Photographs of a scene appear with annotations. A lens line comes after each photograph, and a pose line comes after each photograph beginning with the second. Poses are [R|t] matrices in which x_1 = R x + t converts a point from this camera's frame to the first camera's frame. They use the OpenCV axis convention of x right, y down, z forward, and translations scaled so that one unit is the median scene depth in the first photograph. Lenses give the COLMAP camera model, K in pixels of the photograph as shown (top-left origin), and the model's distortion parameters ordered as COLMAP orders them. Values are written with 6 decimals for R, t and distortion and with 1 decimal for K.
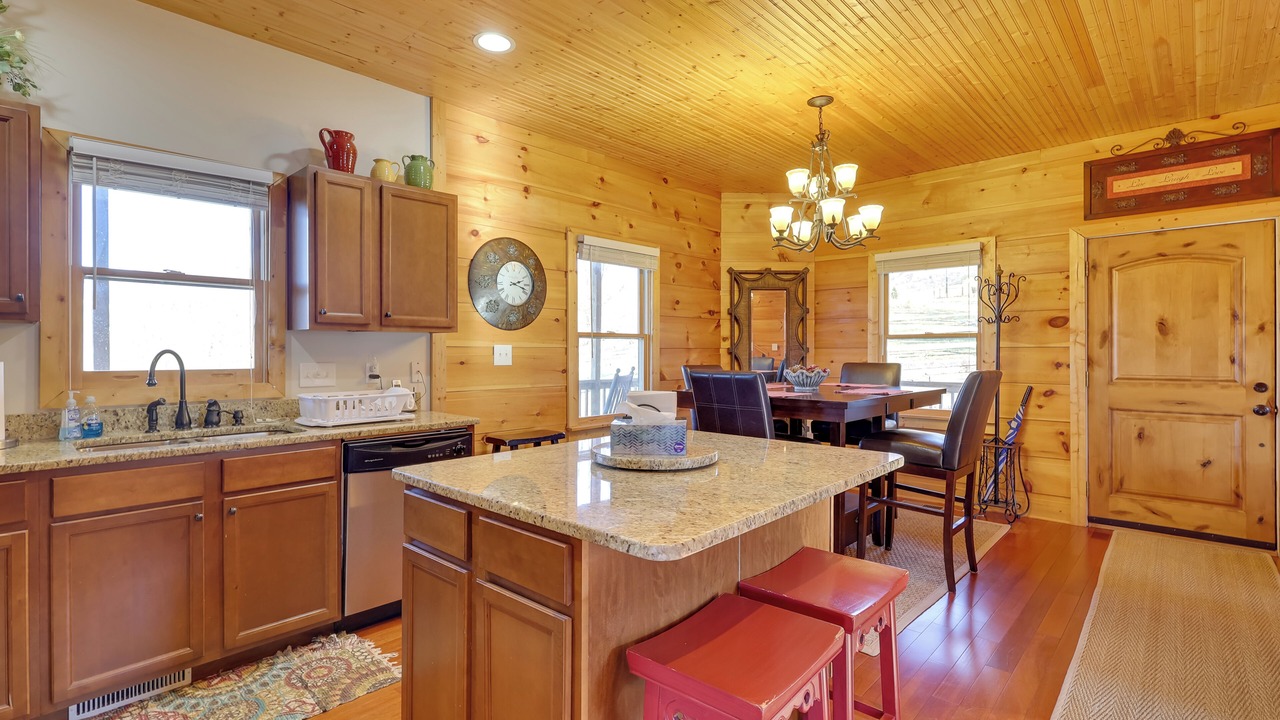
lens RADIAL K [[603.9, 0, 632.7], [0, 603.9, 349.1], [0, 0, 1]] dist [0.000190, 0.000676]
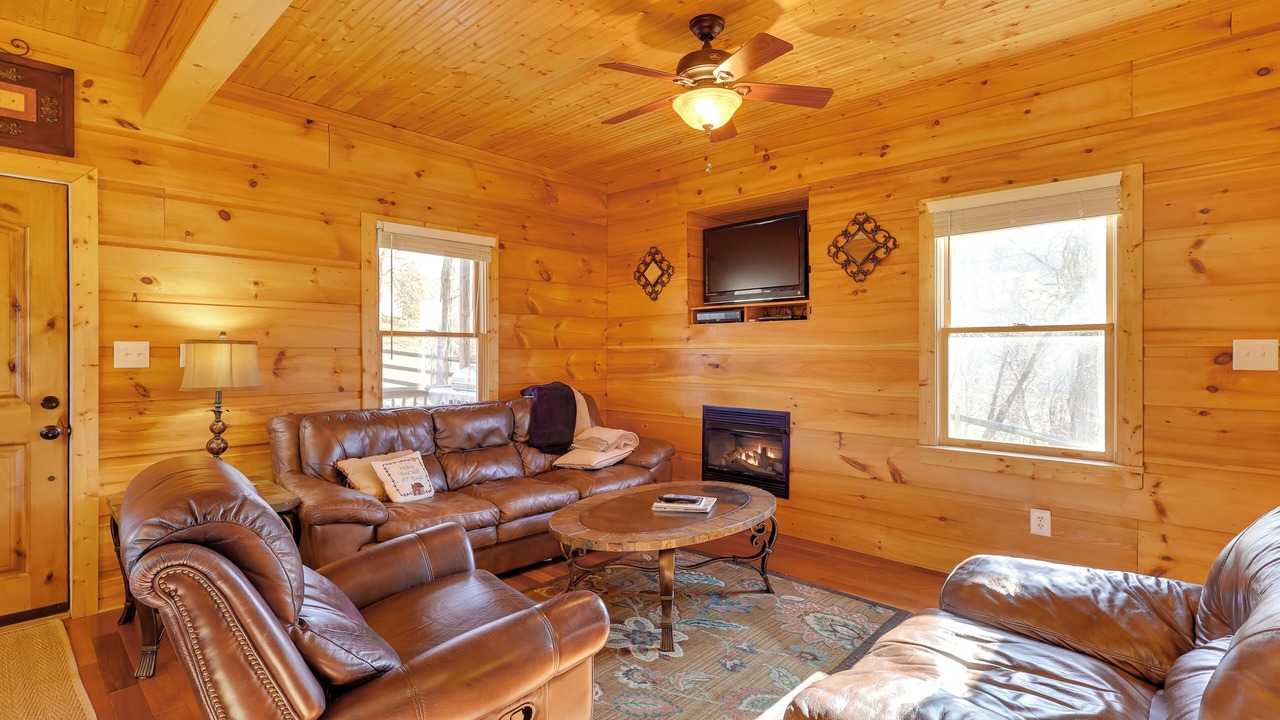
lens RADIAL K [[603.9, 0, 641.5], [0, 603.9, 356.3], [0, 0, 1]] dist [0.000190, 0.000676]
pose [[0.017603, -0.001632, 0.999844, 0.288106], [-0.001864, 0.999997, 0.001665, 0.002517], [-0.999843, -0.001893, 0.017600, 0.240045]]
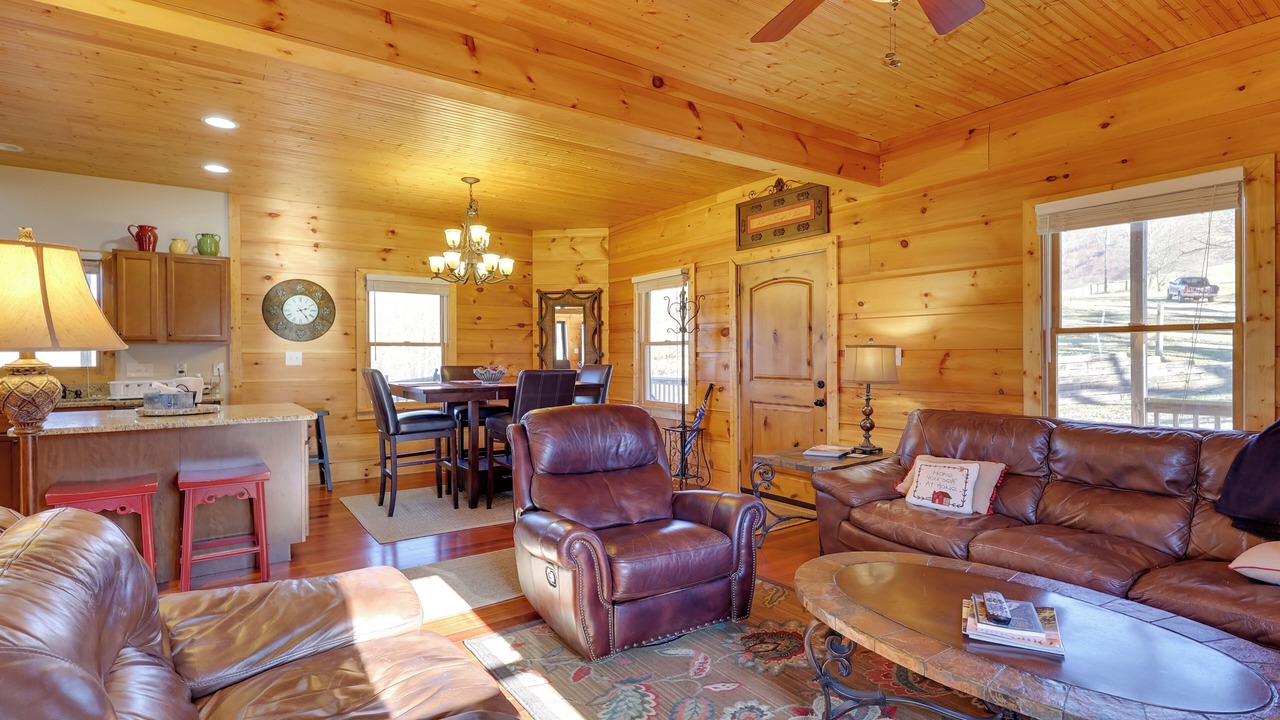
lens RADIAL K [[603.9, 0, 645.4], [0, 603.9, 357.5], [0, 0, 1]] dist [0.000190, 0.000676]
pose [[0.982700, 0.000371, -0.185202, 0.895872], [0.001334, 0.999958, 0.009082, -0.004527], [0.185197, -0.009172, 0.982659, -0.298342]]
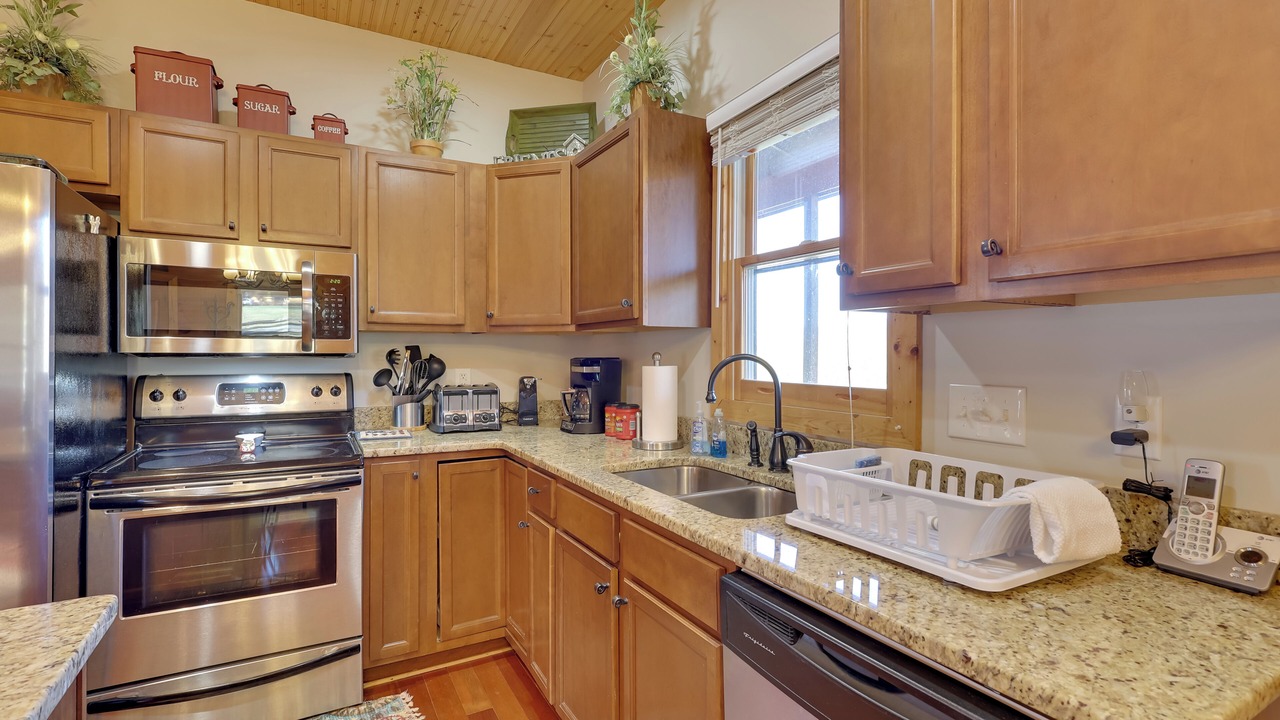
lens RADIAL K [[603.9, 0, 643.1], [0, 603.9, 356.9], [0, 0, 1]] dist [0.000190, 0.000676]
pose [[-0.313741, 0.000209, -0.949509, -0.029250], [-0.003571, 0.999993, 0.001400, 0.002249], [0.949502, 0.003830, -0.313738, 0.699910]]
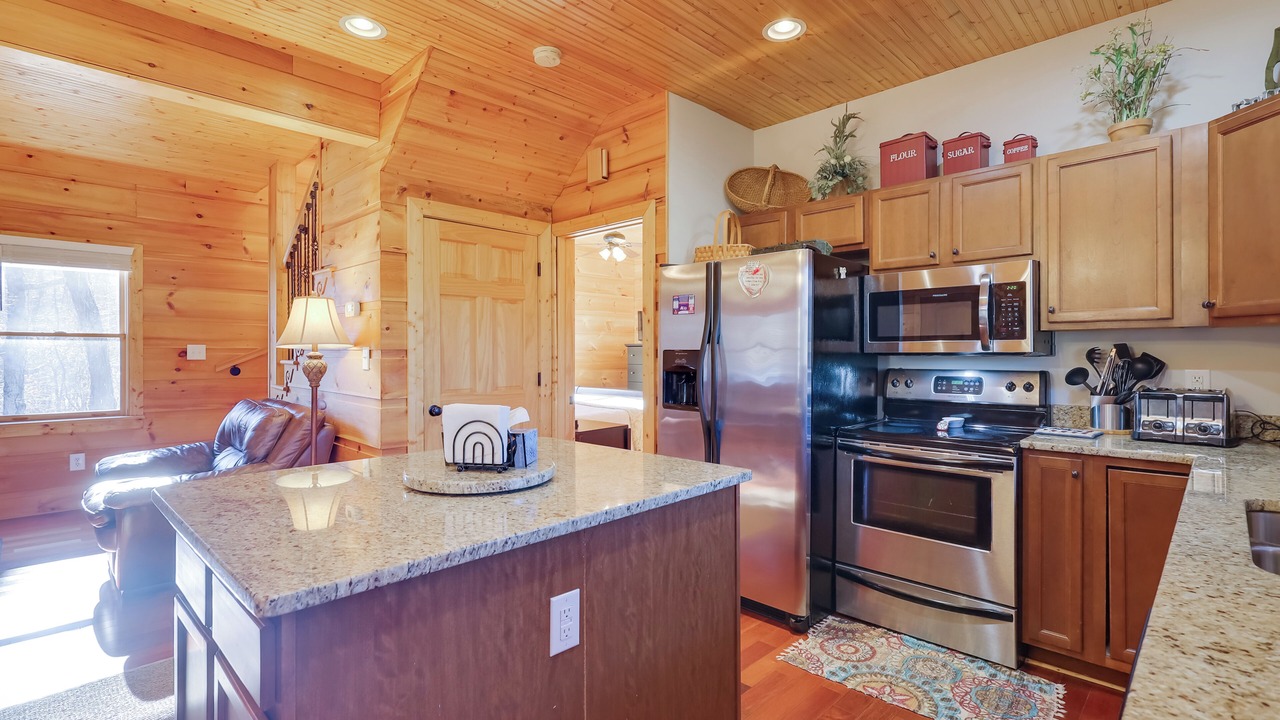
lens RADIAL K [[603.9, 0, 615.5], [0, 603.9, 354.9], [0, 0, 1]] dist [0.000190, 0.000676]
pose [[-0.997096, -0.001485, 0.076138, -0.116597], [-0.001326, 0.999997, 0.002137, 0.002691], [-0.076141, 0.002030, -0.997095, 0.920765]]
